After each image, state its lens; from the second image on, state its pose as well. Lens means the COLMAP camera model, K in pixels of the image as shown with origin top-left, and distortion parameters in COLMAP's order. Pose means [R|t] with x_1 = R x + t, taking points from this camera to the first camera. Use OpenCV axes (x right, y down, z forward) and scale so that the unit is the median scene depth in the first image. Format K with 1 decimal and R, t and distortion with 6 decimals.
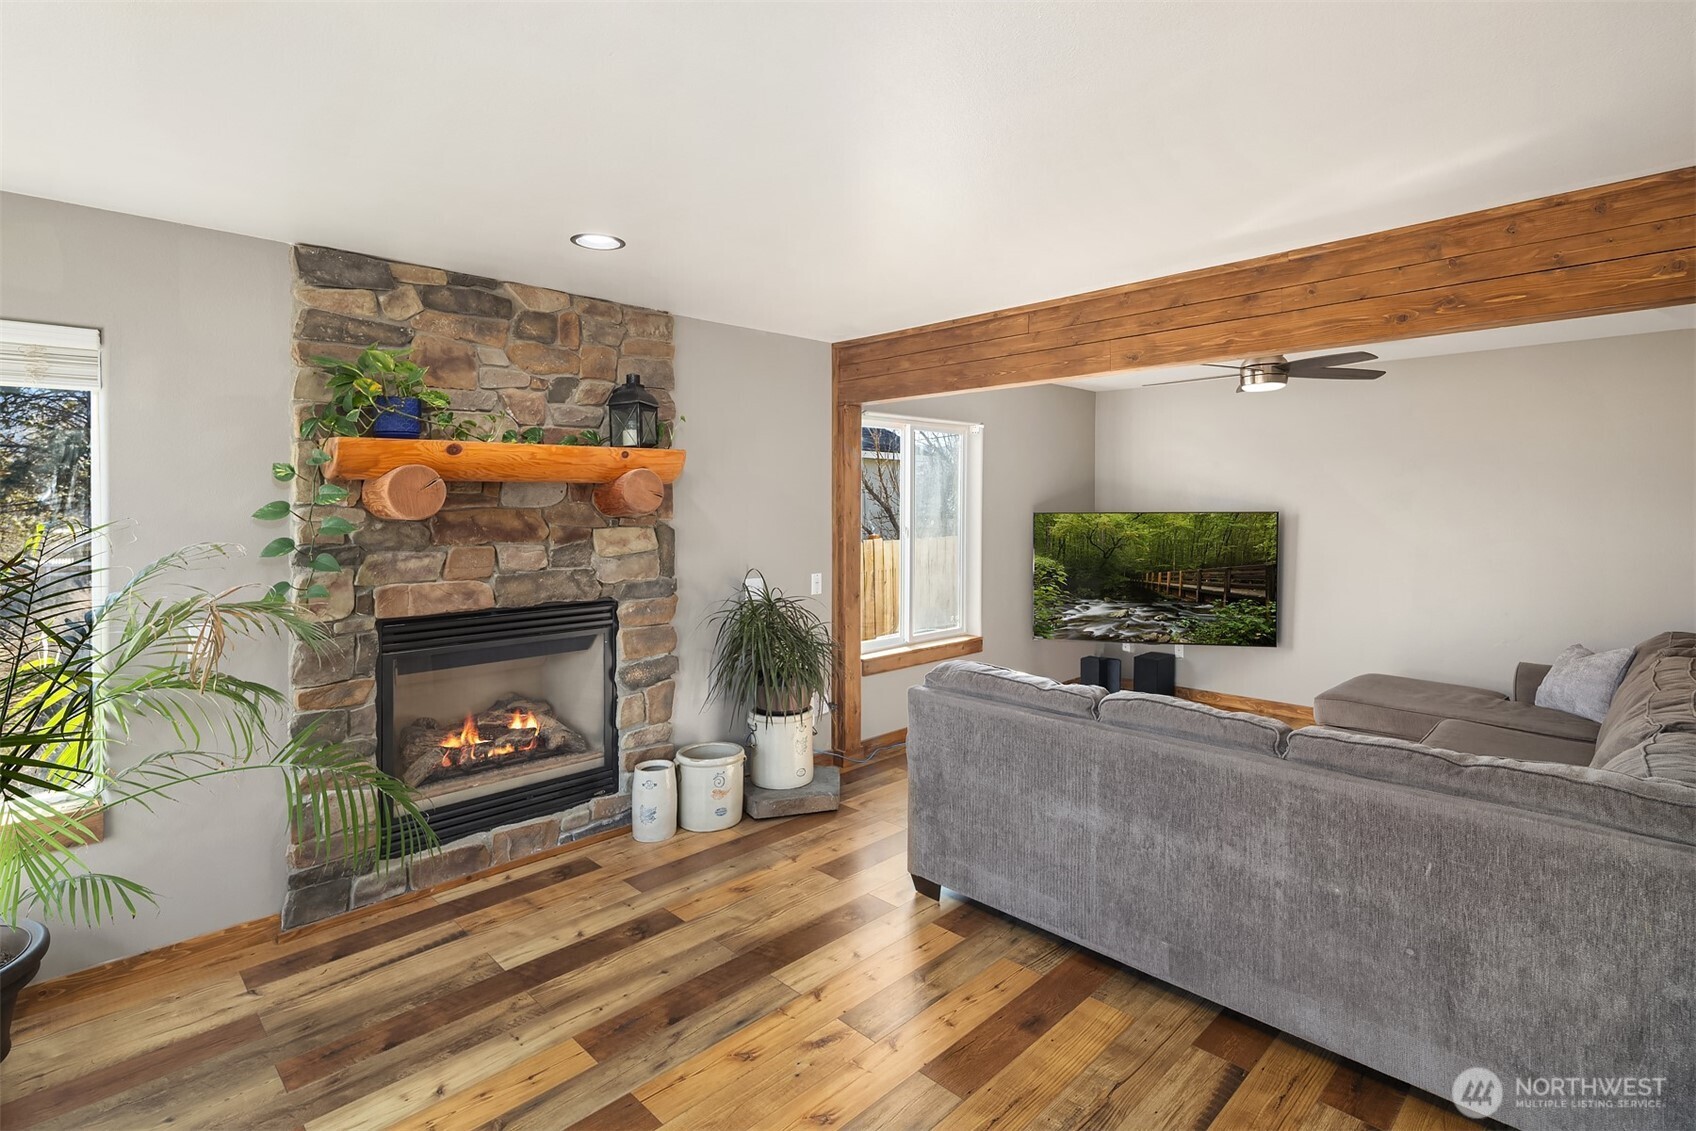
lens RADIAL K [[818.1, 0, 849.9], [0, 818.1, 507.5], [0, 0, 1]] dist [-0.000331, -0.000710]
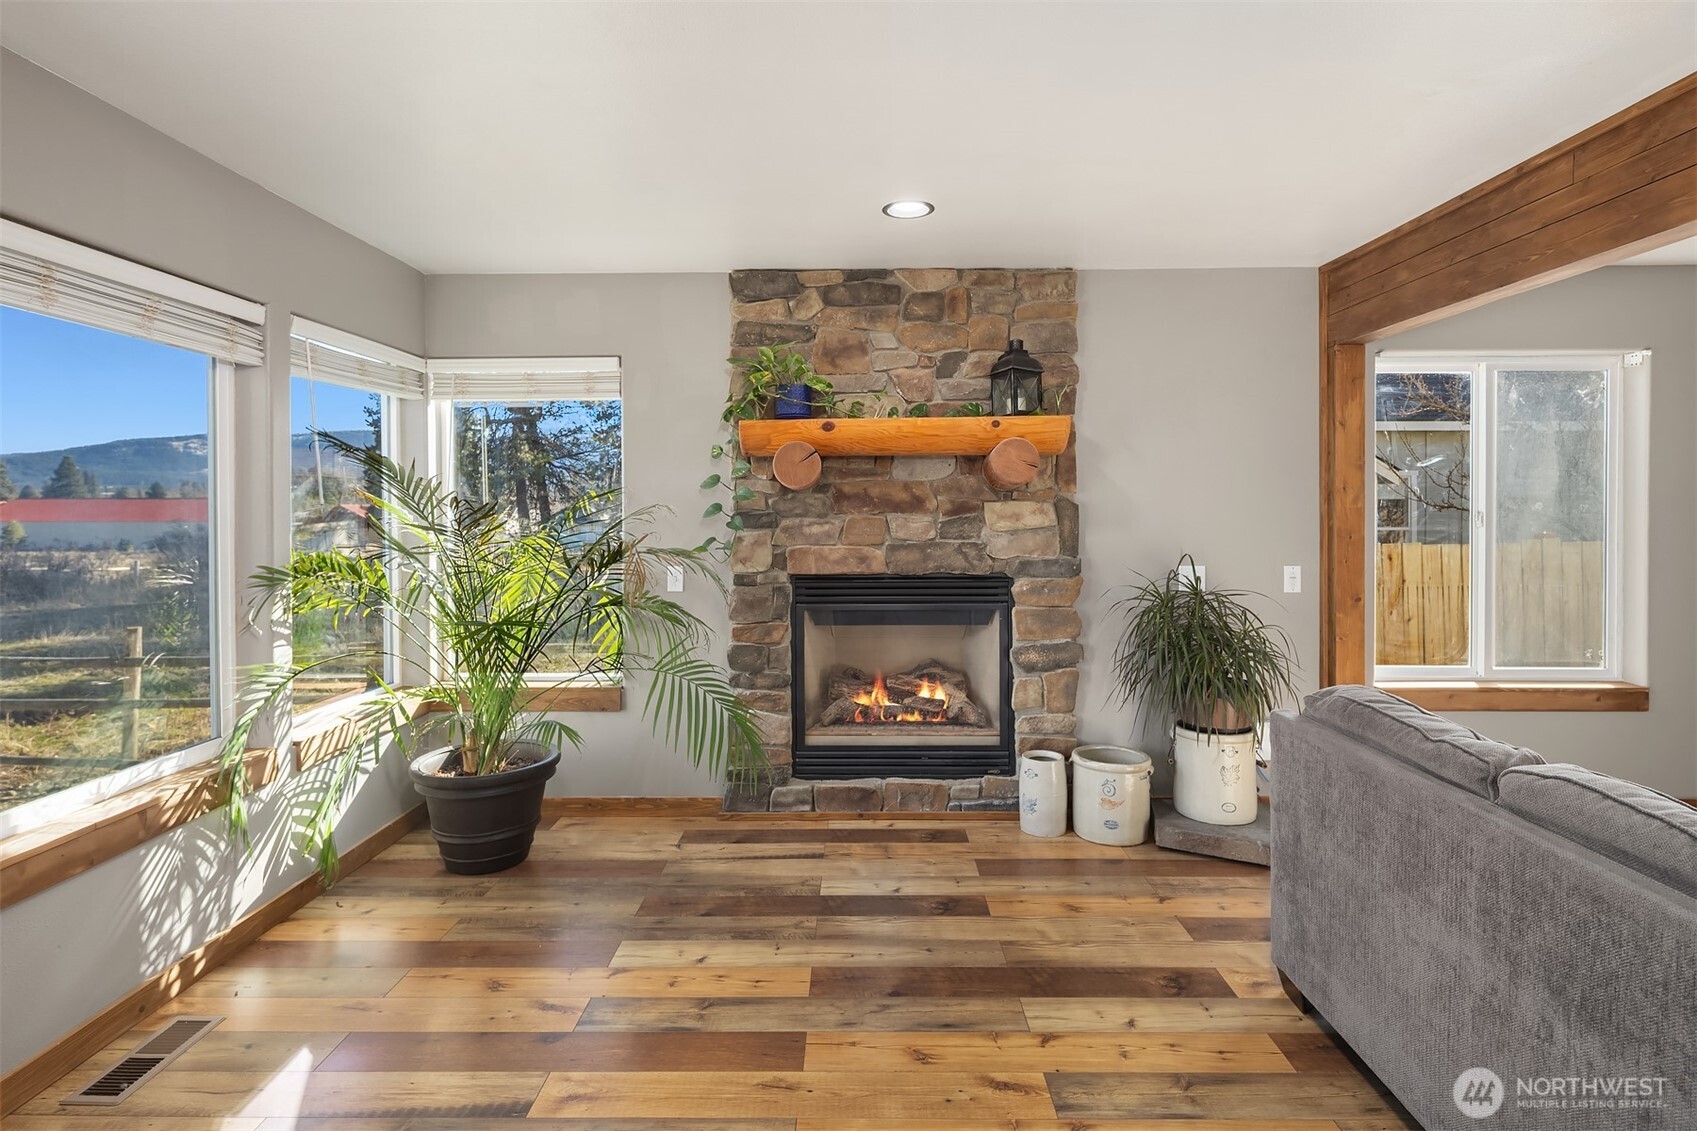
lens RADIAL K [[838.8, 0, 846.1], [0, 838.8, 511.5], [0, 0, 1]] dist [0.000873, -0.000598]
pose [[0.702597, 0.004470, -0.711574, 0.308037], [-0.002785, 0.999990, 0.003532, 0.036087], [0.711582, -0.000500, 0.702603, 0.179013]]
